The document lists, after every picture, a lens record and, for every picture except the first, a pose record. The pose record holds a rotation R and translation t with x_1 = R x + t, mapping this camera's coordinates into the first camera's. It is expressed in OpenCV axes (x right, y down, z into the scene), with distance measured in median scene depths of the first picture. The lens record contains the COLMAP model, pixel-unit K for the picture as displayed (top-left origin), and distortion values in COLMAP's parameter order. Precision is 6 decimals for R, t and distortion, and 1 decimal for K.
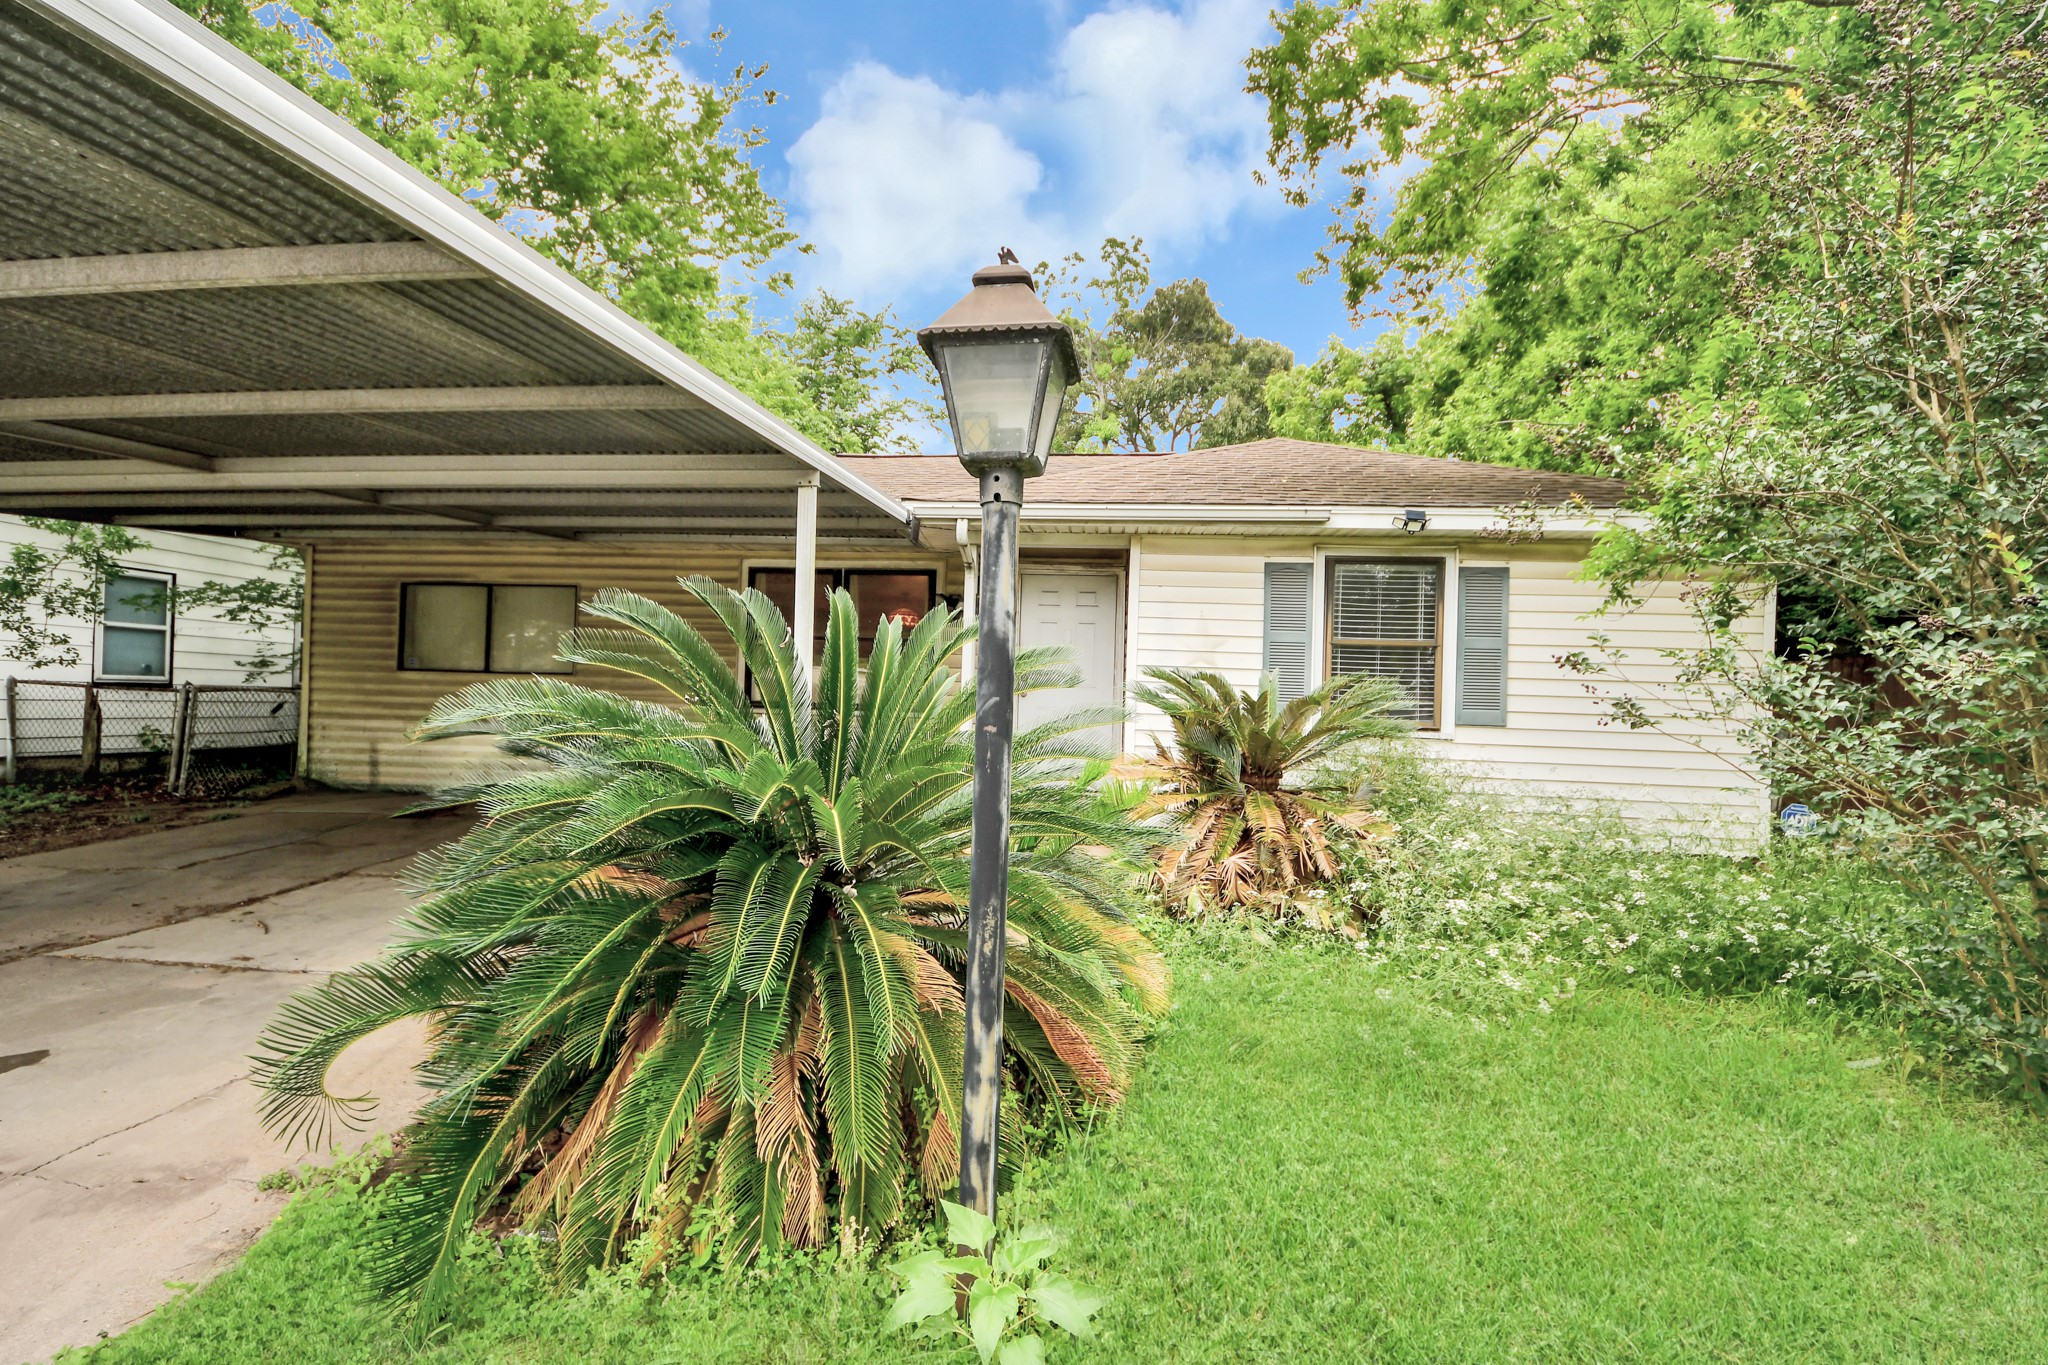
lens RADIAL K [[924.0, 0, 1028.8], [0, 924.0, 678.5], [0, 0, 1]] dist [0.017596, -0.000220]
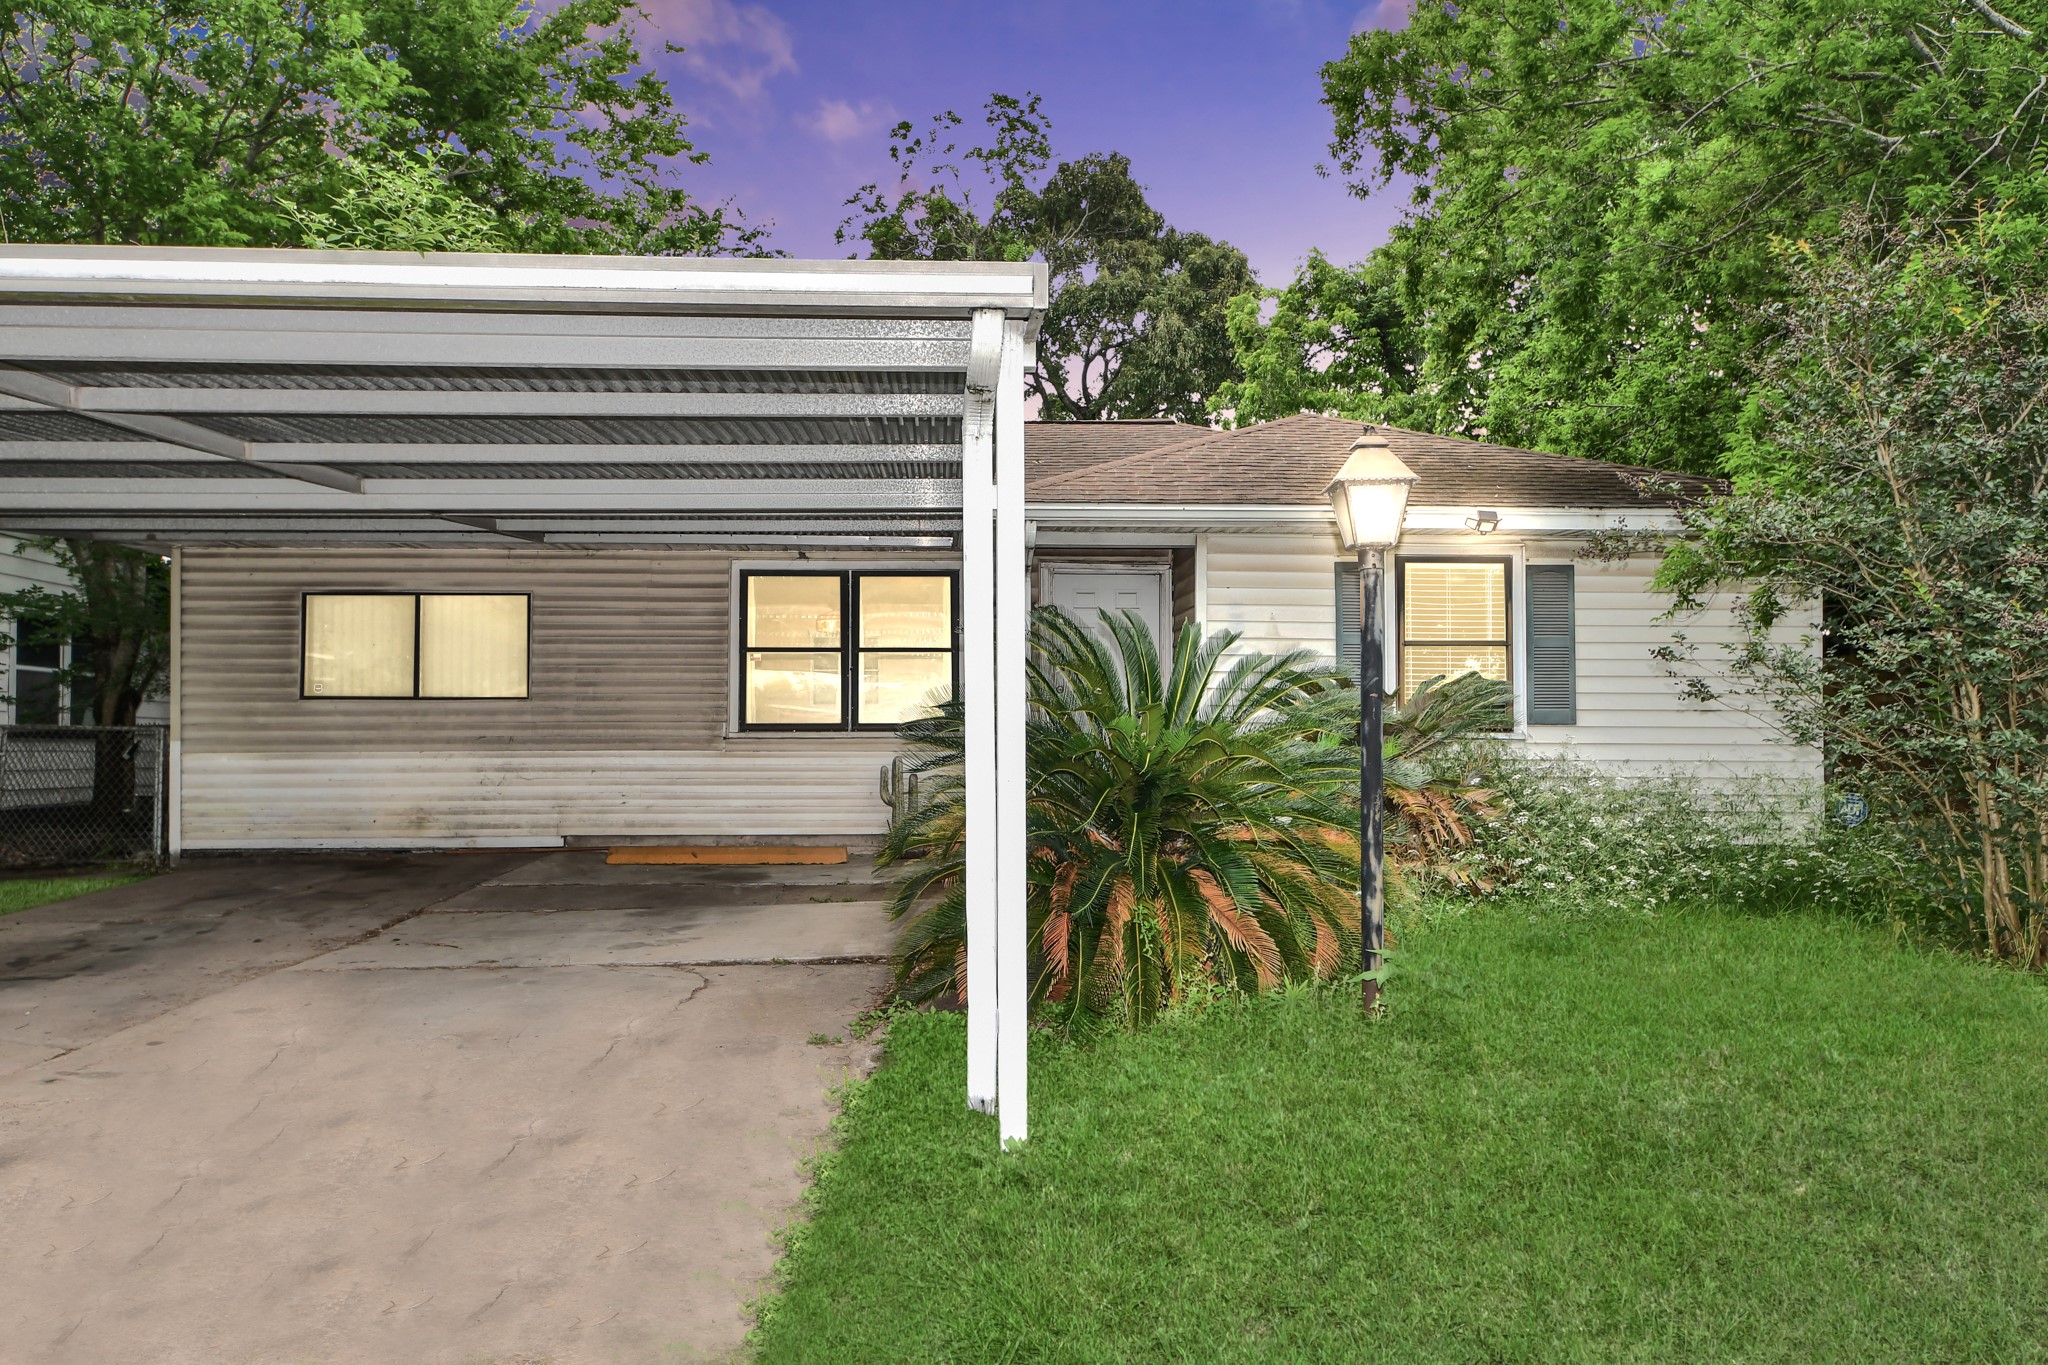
lens RADIAL K [[1372.3, 0, 1024.0], [0, 1372.3, 682.5], [0, 0, 1]] dist [0.000467, 0.129646]
pose [[0.991031, -0.023060, 0.131624, -0.205691], [0.025087, 0.999591, -0.013758, 0.009469], [-0.131253, 0.016937, 0.991204, -0.299981]]
